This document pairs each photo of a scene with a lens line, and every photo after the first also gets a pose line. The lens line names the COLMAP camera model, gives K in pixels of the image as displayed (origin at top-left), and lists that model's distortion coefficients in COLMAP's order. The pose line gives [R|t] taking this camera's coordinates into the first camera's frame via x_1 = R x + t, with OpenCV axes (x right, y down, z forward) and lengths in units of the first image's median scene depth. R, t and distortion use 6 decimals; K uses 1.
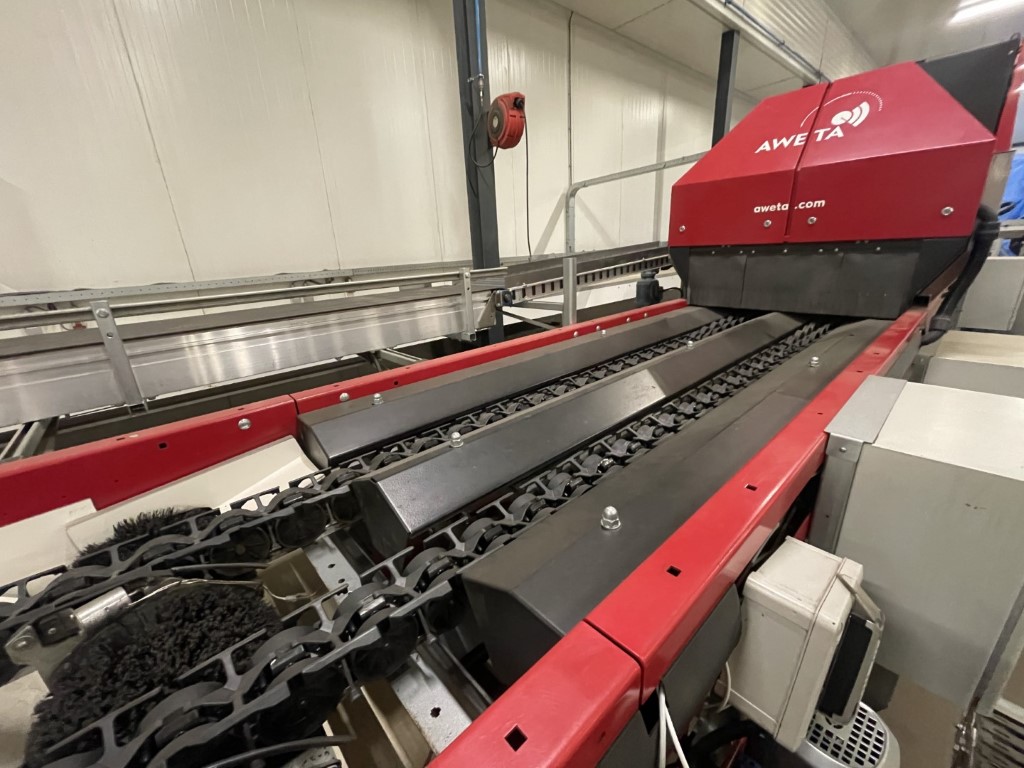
lens RADIAL K [[413.8, 0, 508.0], [0, 413.8, 387.4], [0, 0, 1]] dist [-0.002541, -0.000347]
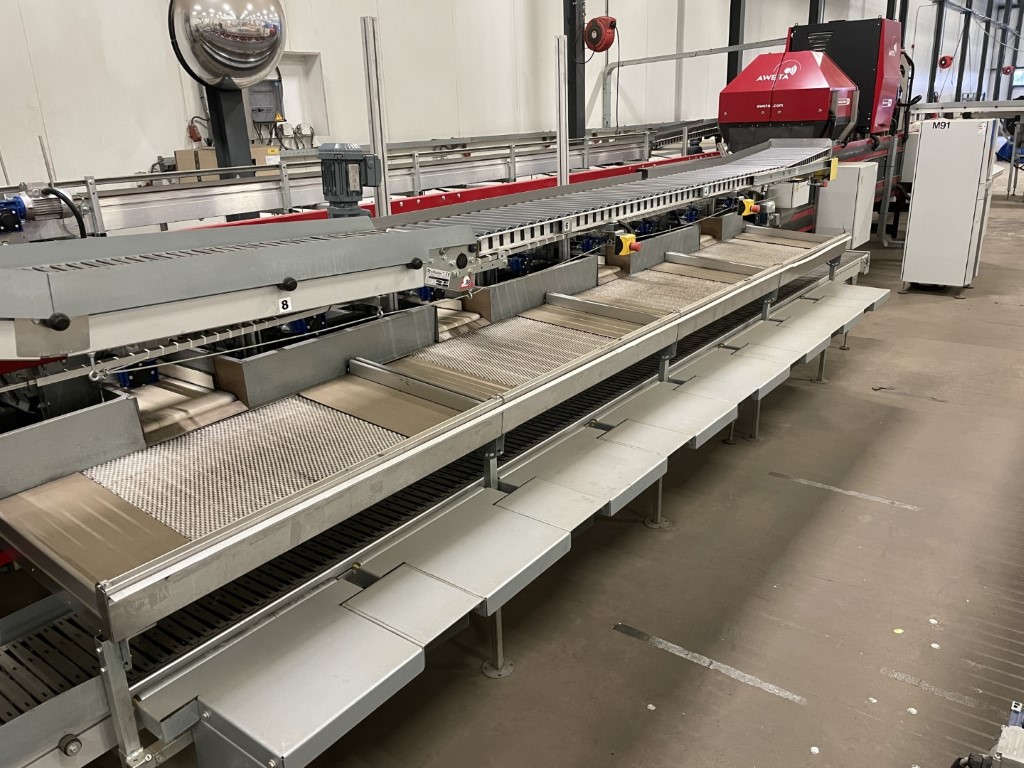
lens RADIAL K [[779.5, 0, 517.8], [0, 779.5, 379.4], [0, 0, 1]] dist [0.071376, -0.097296]
pose [[0.981213, -0.046219, 0.187308, -2.691884], [0.047591, 0.998863, -0.002833, 1.739253], [-0.186964, 0.011694, 0.982297, -5.118684]]
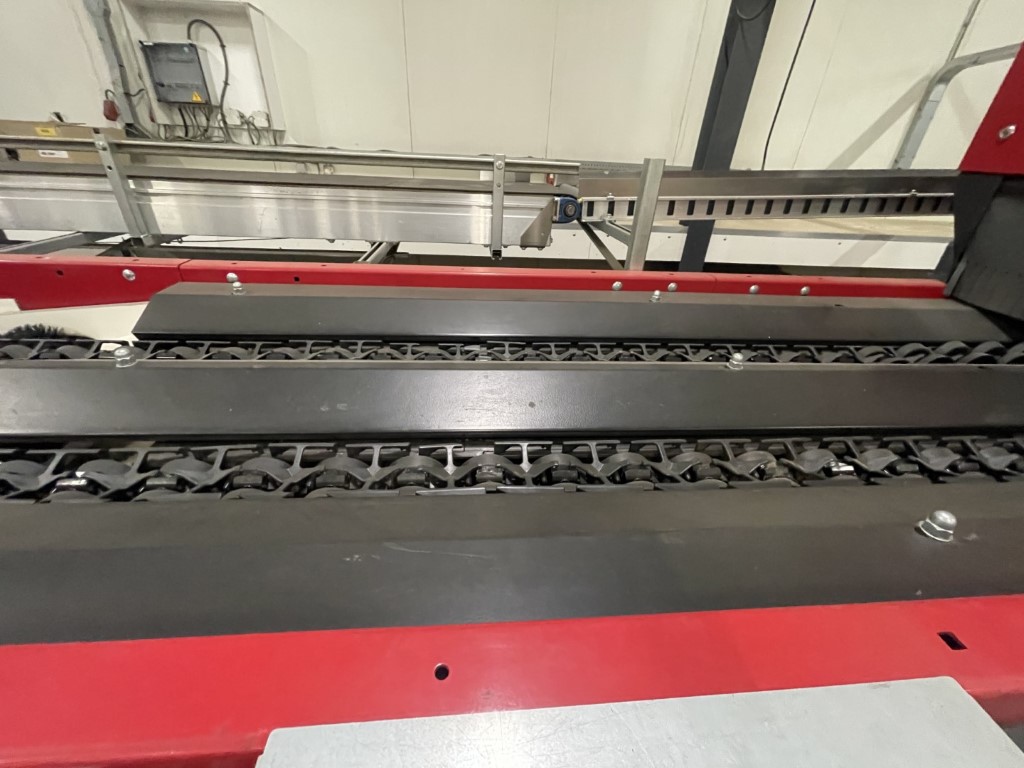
lens RADIAL K [[413.8, 0, 506.7], [0, 413.8, 391.1], [0, 0, 1]] dist [-0.002541, -0.000347]
pose [[0.788665, 0.386628, -0.478044, 0.619420], [-0.279448, 0.917993, 0.281420, -0.173459], [0.547646, -0.088358, 0.832032, 0.554186]]
